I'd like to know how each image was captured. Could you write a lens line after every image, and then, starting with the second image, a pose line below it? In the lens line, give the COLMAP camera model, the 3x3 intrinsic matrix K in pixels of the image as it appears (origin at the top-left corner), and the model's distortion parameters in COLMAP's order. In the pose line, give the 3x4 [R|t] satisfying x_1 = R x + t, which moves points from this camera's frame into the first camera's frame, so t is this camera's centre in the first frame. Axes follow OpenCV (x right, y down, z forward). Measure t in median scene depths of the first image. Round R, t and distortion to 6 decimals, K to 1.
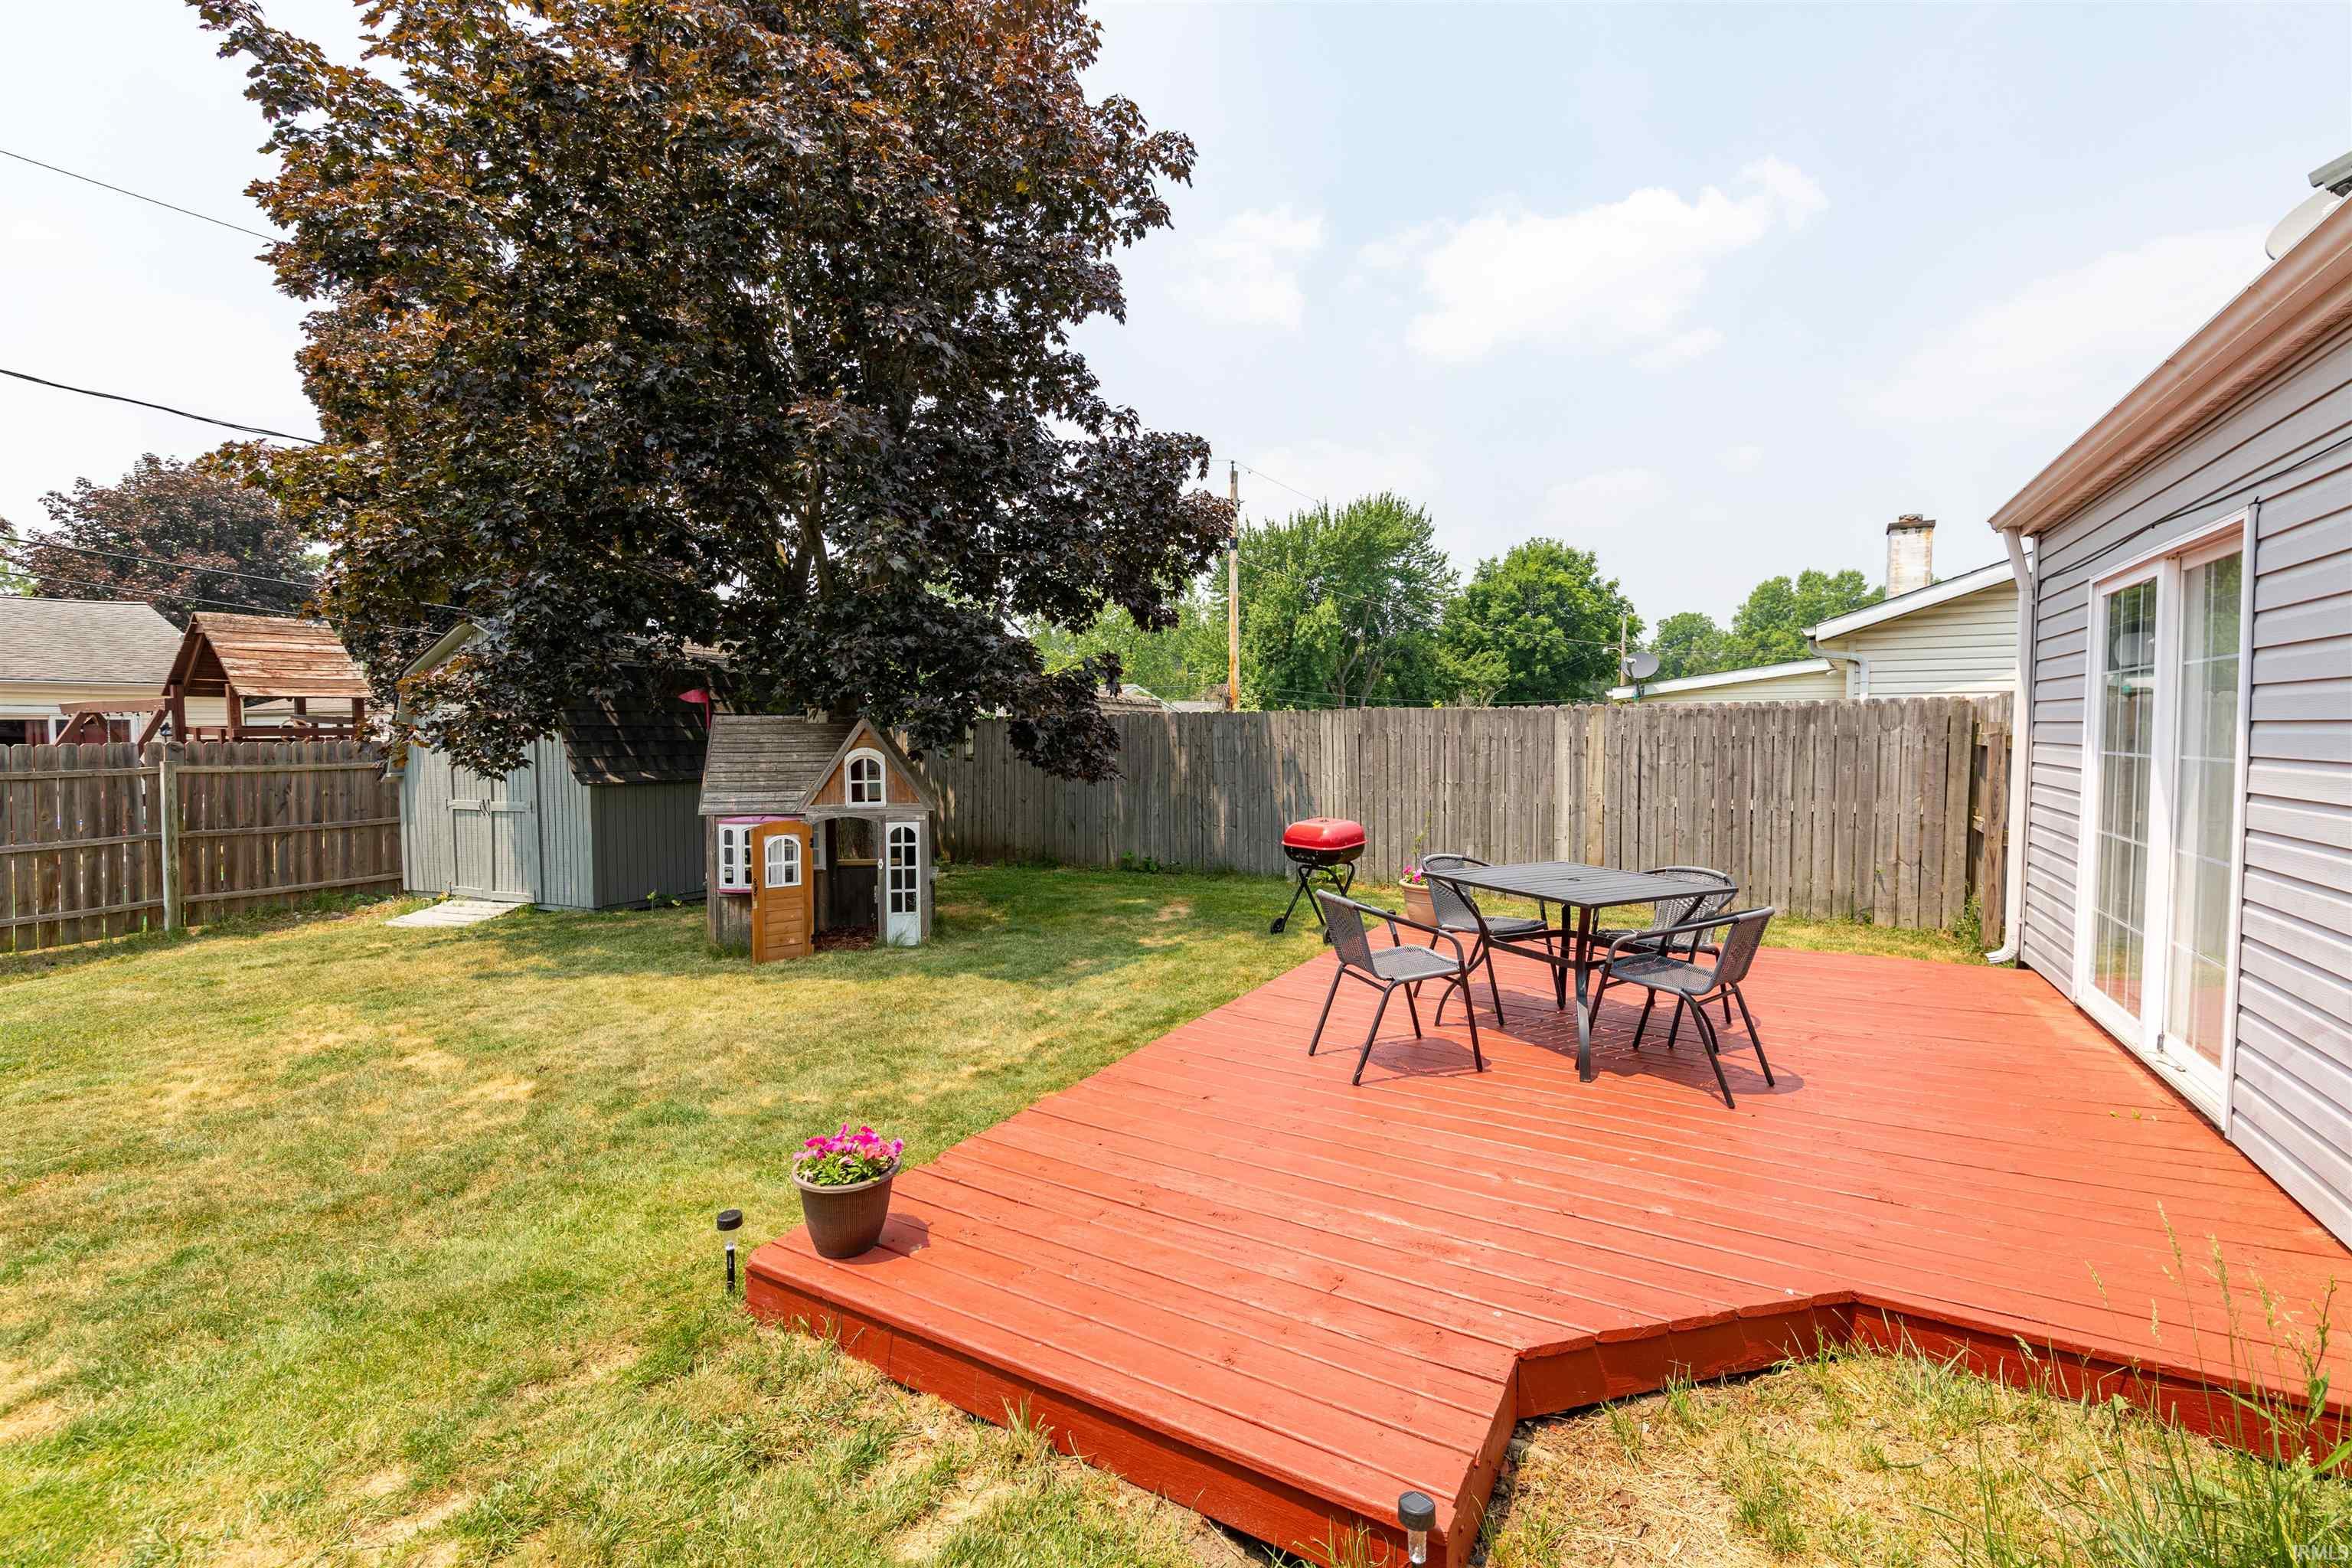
lens RADIAL K [[1028.2, 0, 1168.6], [0, 1028.2, 779.5], [0, 0, 1]] dist [-0.000921, -0.000302]
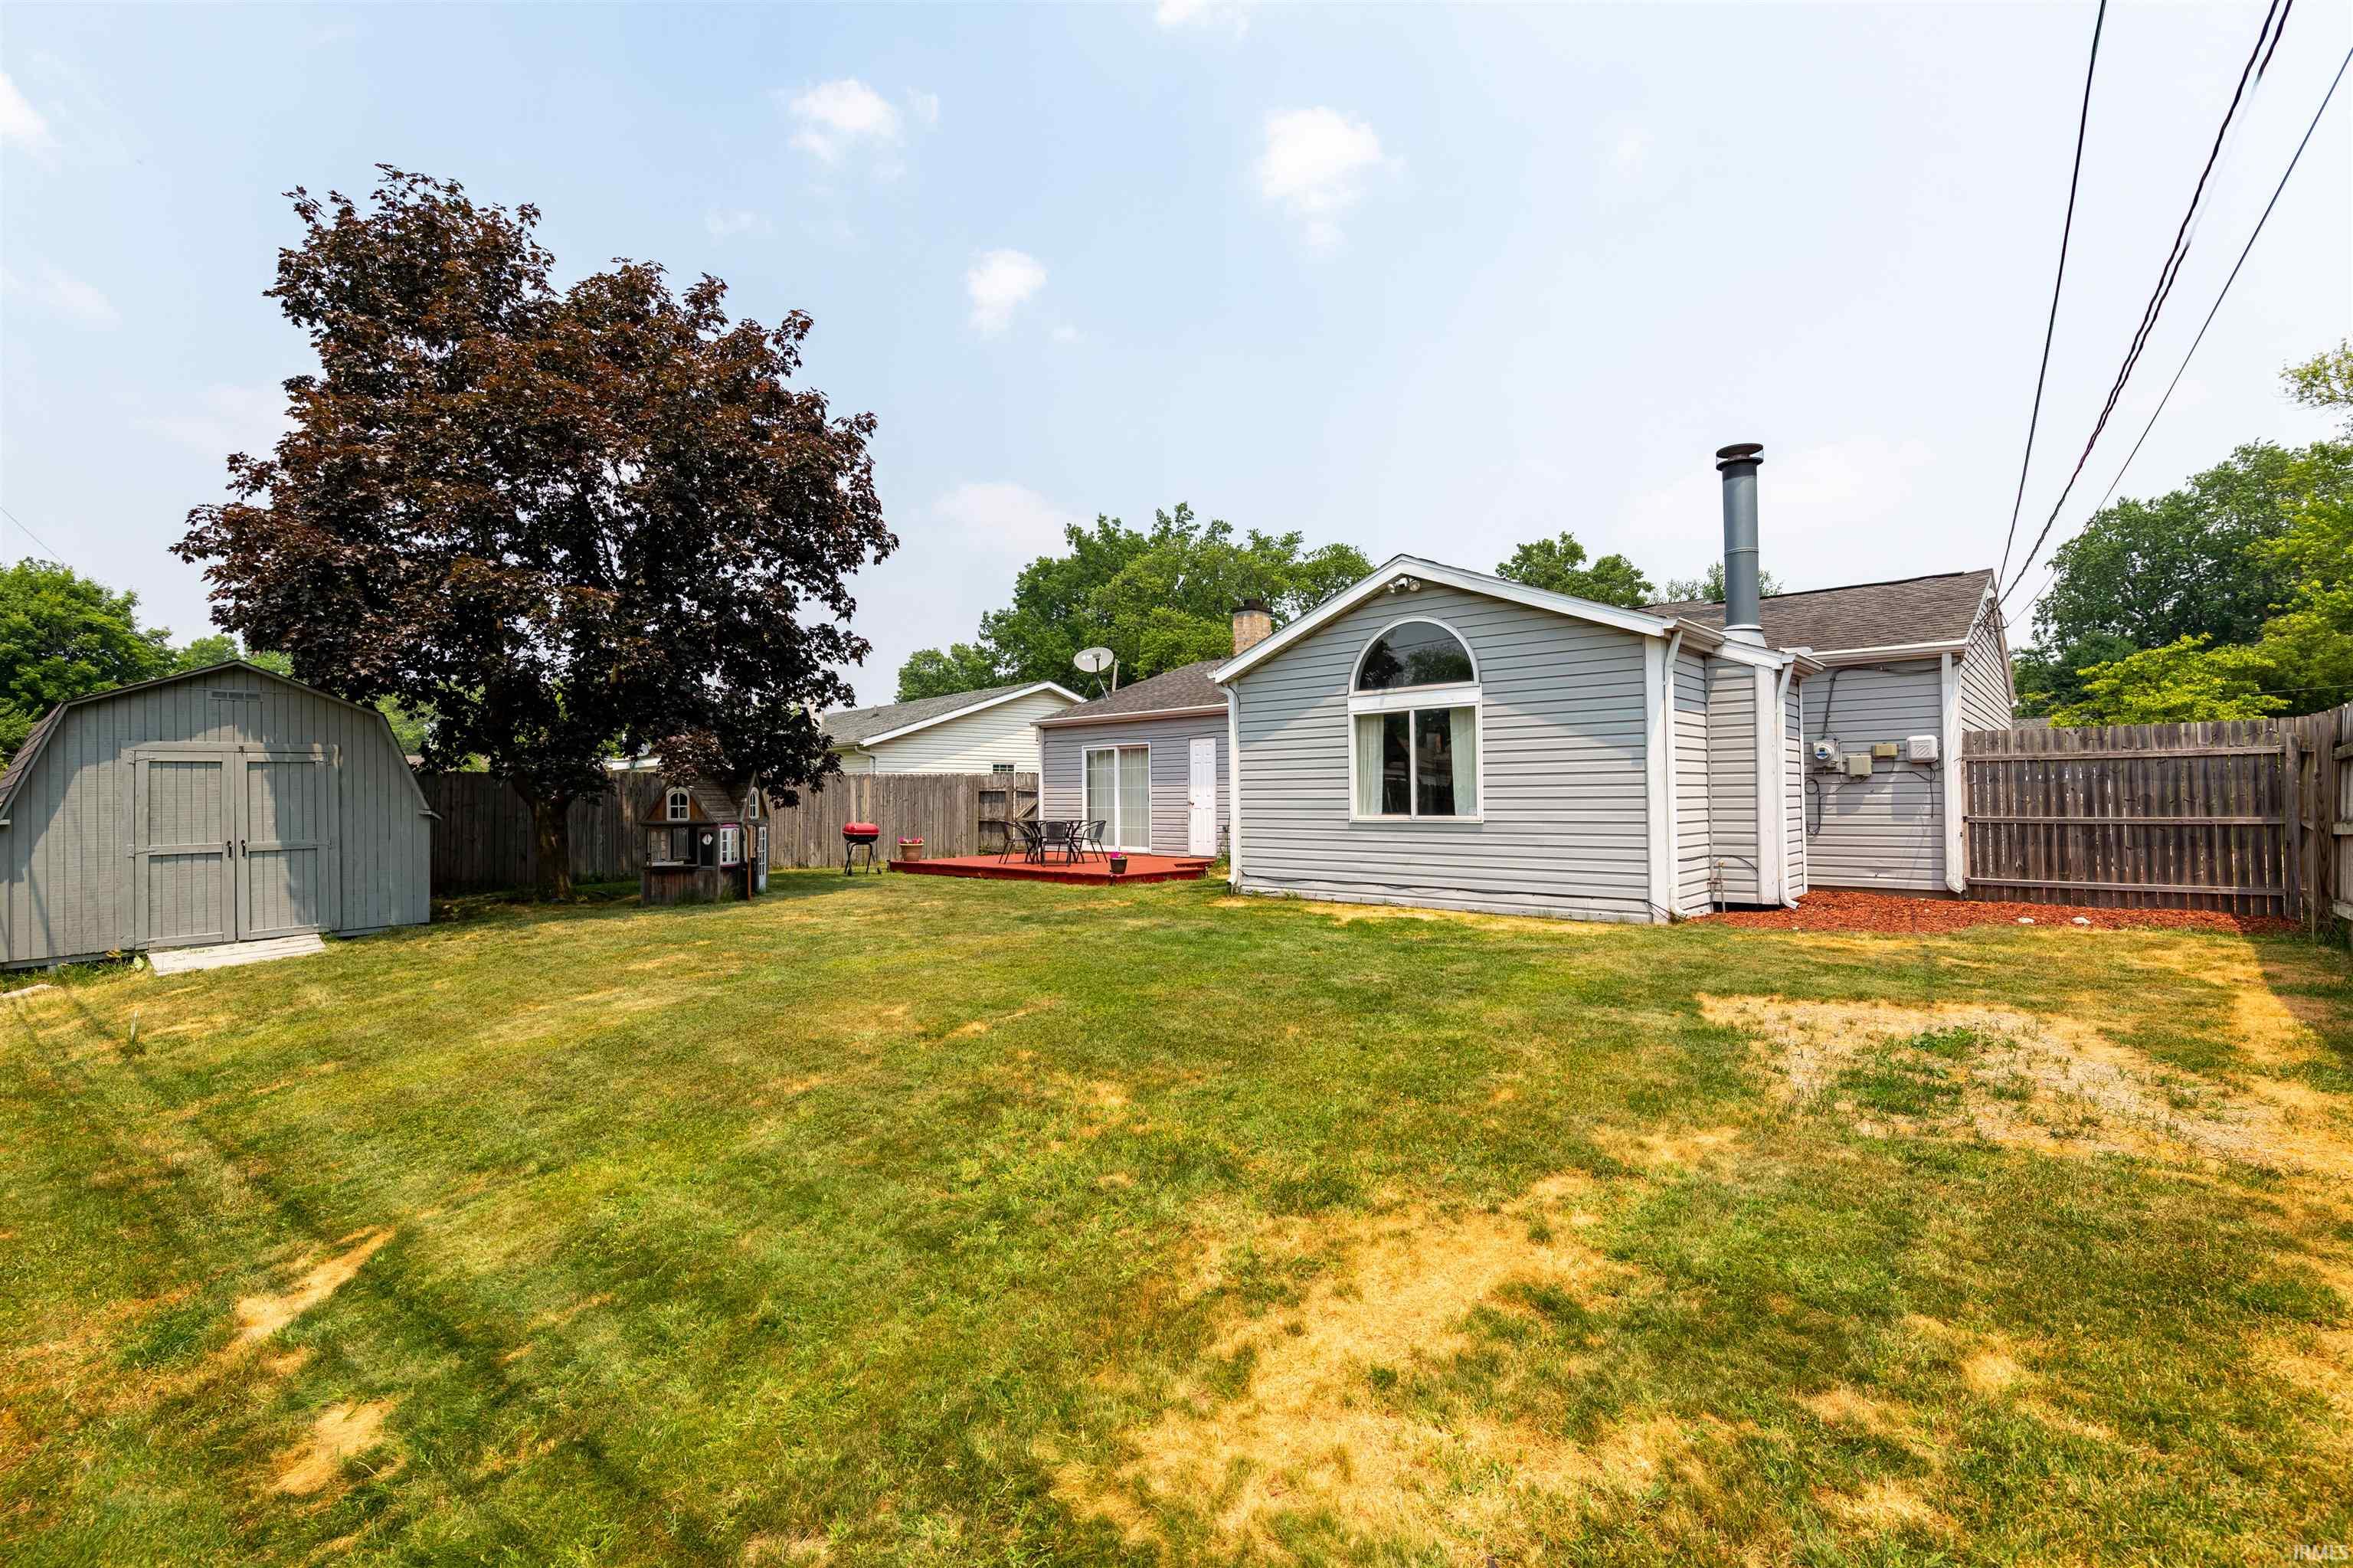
lens RADIAL K [[1028.7, 0, 1177.4], [0, 1028.7, 776.8], [0, 0, 1]] dist [-0.000921, -0.000302]
pose [[0.206251, 0.023572, 0.978215, -1.350042], [0.052721, 0.997990, -0.035164, 0.038701], [-0.977078, 0.058825, 0.204594, -0.085395]]
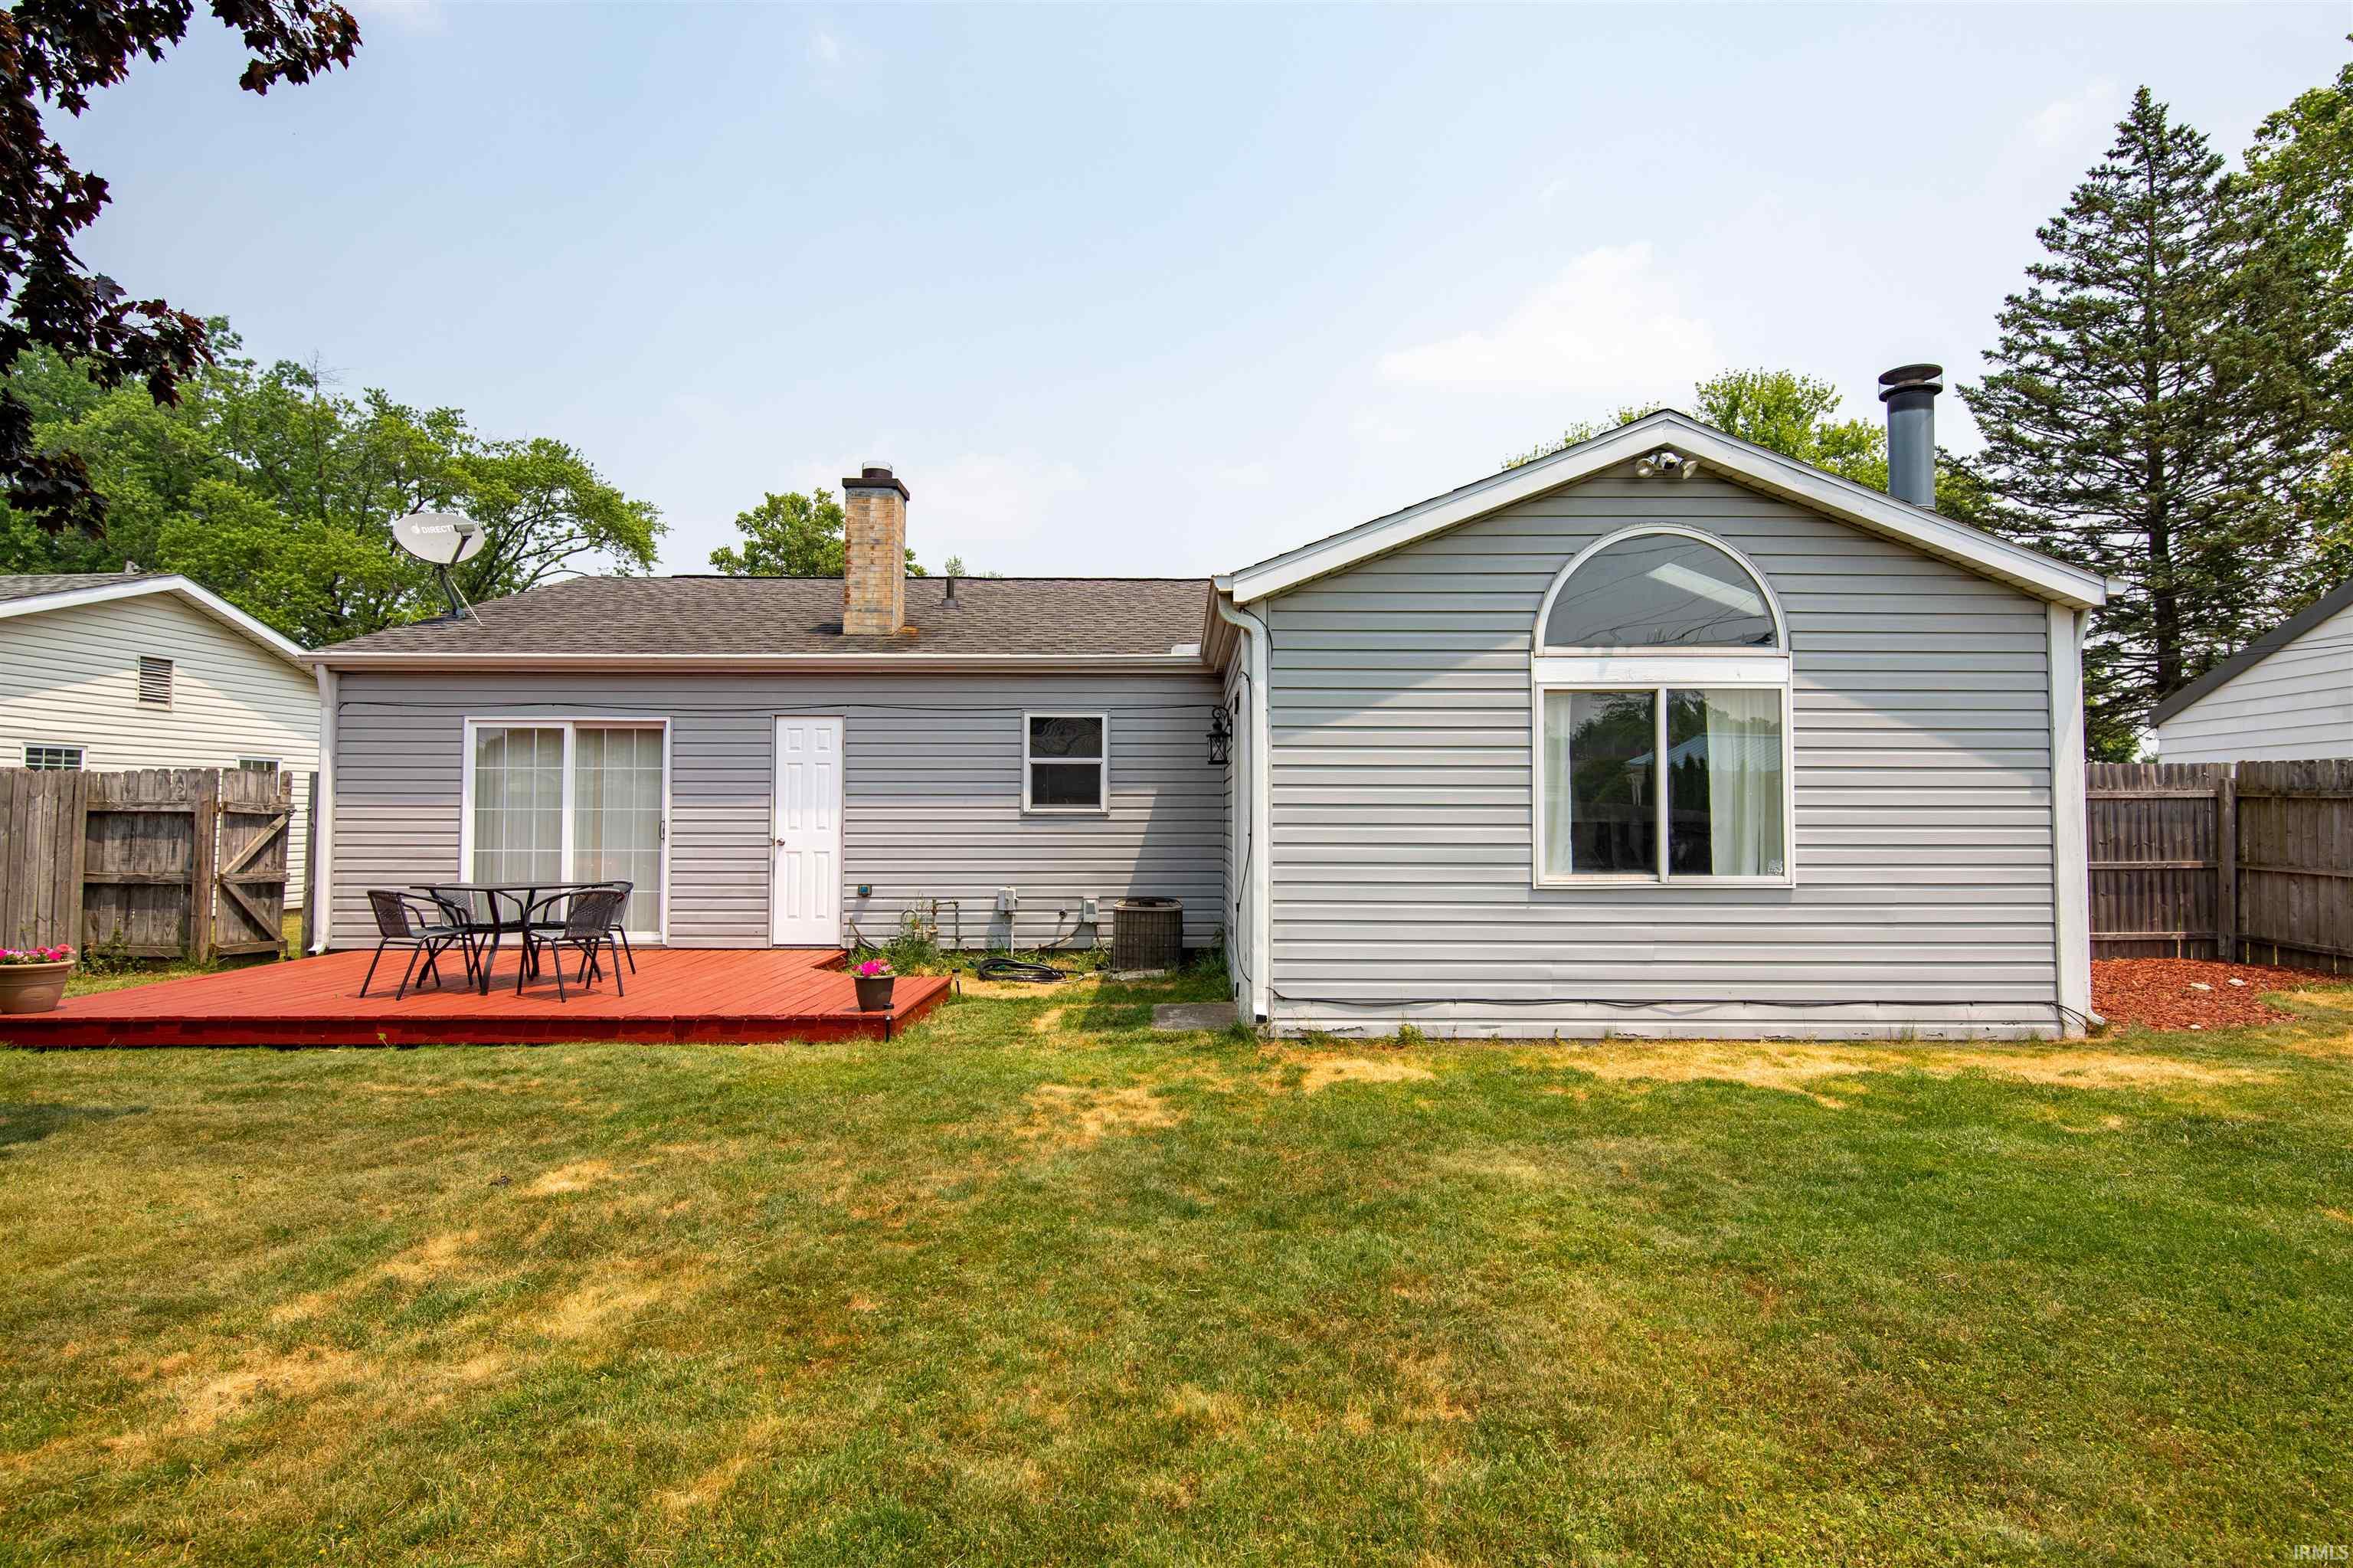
lens RADIAL K [[1242.4, 0, 1183.3], [0, 1242.4, 777.2], [0, 0, 1]] dist [0.005763, -0.000020]
pose [[-0.510889, 0.030797, 0.859095, -0.775355], [0.041650, 0.999071, -0.011047, -0.003915], [-0.858637, 0.030137, -0.511697, 0.469525]]
